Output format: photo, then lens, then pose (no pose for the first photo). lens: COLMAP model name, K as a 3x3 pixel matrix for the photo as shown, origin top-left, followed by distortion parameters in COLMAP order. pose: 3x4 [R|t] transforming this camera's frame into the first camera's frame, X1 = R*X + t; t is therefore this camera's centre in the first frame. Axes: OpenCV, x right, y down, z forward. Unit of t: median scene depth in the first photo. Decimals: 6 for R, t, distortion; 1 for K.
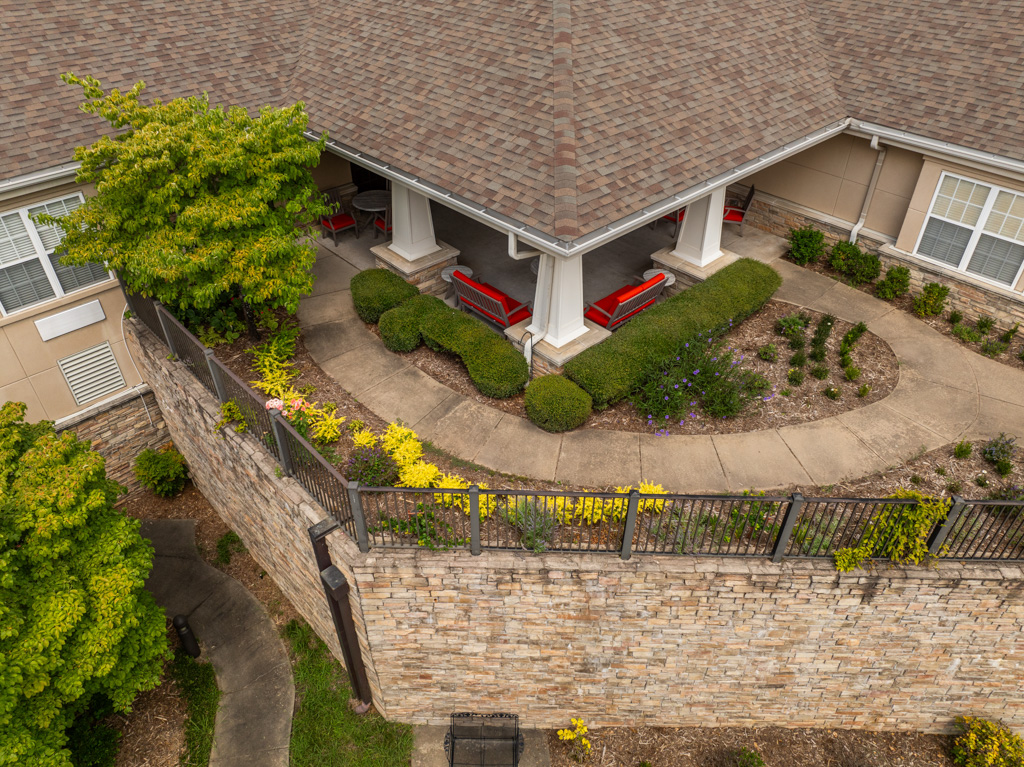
lens RADIAL K [[716.0, 0, 512.0], [0, 716.0, 383.5], [0, 0, 1]] dist [-0.033383, -0.005638]
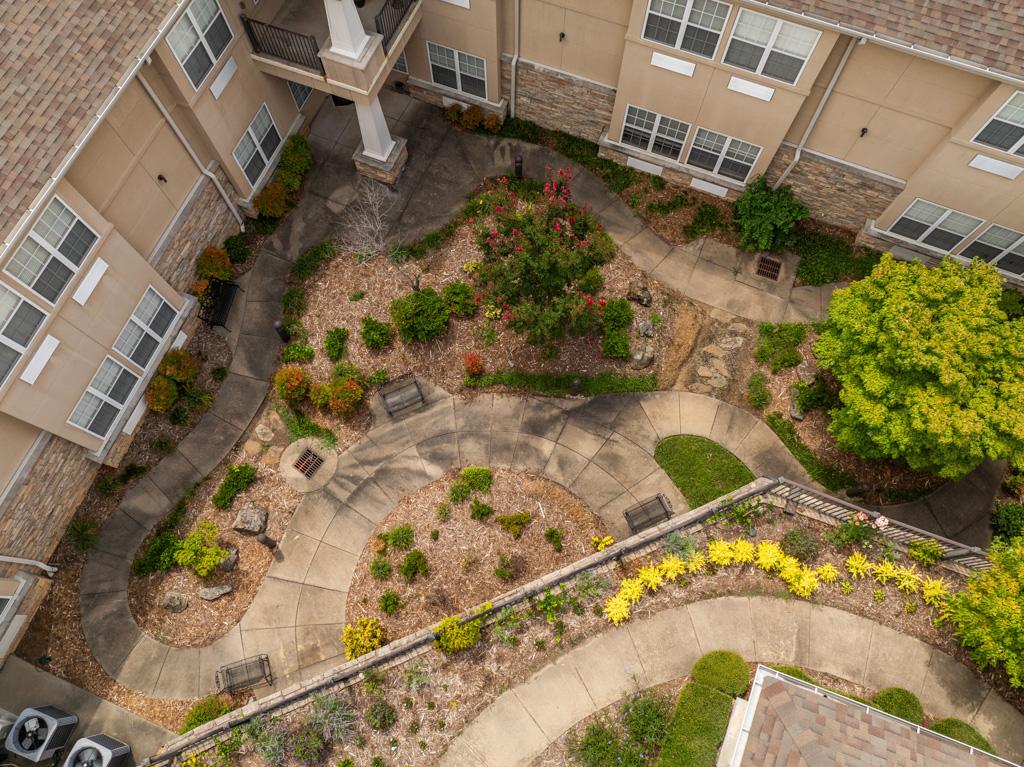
lens RADIAL K [[720.6, 0, 512.0], [0, 720.6, 383.5], [0, 0, 1]] dist [-0.042331, 0.009467]
pose [[-0.909519, 0.393580, -0.133675, 0.376280], [-0.253158, -0.269446, 0.929145, -0.932523], [0.329675, 0.878916, 0.344705, 0.037791]]
